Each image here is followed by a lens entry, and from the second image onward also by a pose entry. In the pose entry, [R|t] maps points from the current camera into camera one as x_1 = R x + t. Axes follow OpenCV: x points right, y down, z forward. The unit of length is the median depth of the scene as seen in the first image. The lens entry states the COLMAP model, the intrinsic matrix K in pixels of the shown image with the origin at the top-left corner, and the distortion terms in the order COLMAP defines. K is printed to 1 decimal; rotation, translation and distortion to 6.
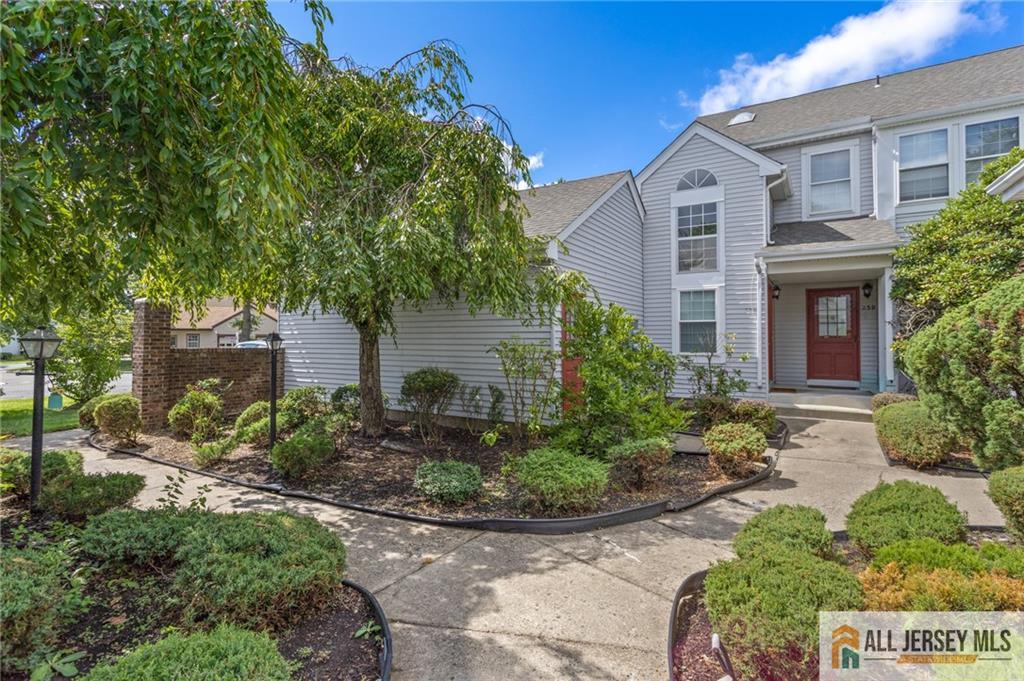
lens RADIAL K [[503.5, 0, 512.4], [0, 503.5, 329.3], [0, 0, 1]] dist [-0.000518, 0.000017]
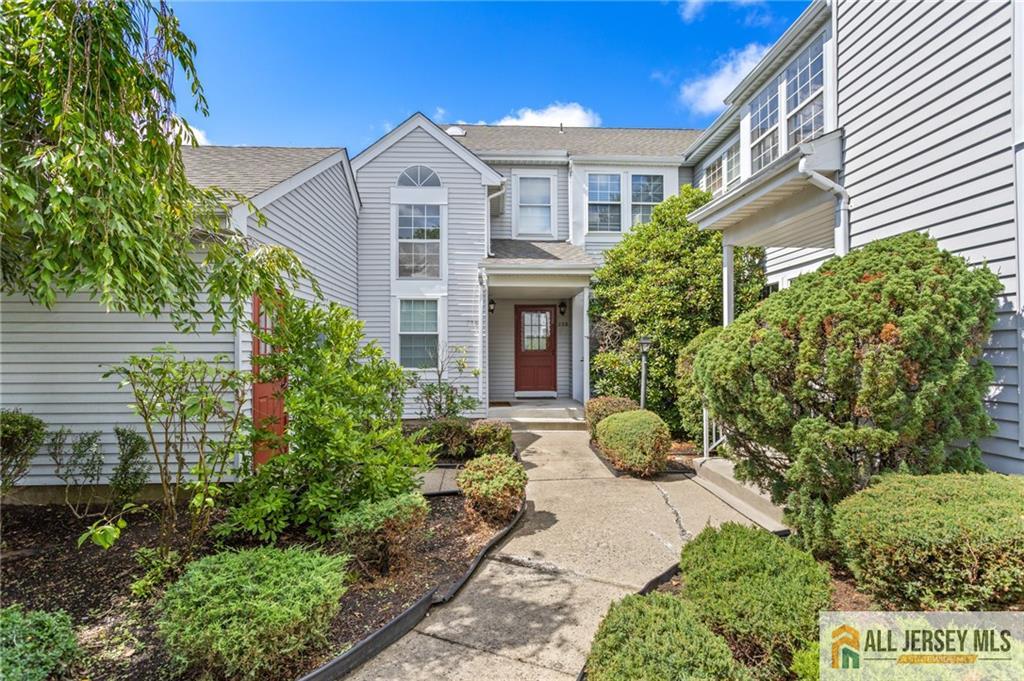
lens RADIAL K [[483.8, 0, 511.5], [0, 483.8, 346.2], [0, 0, 1]] dist [-0.010866, 0.017066]
pose [[0.822774, 0.006067, 0.568336, 0.012650], [-0.008676, 0.999961, 0.001886, 0.005157], [-0.568302, -0.006482, 0.822794, 0.226759]]
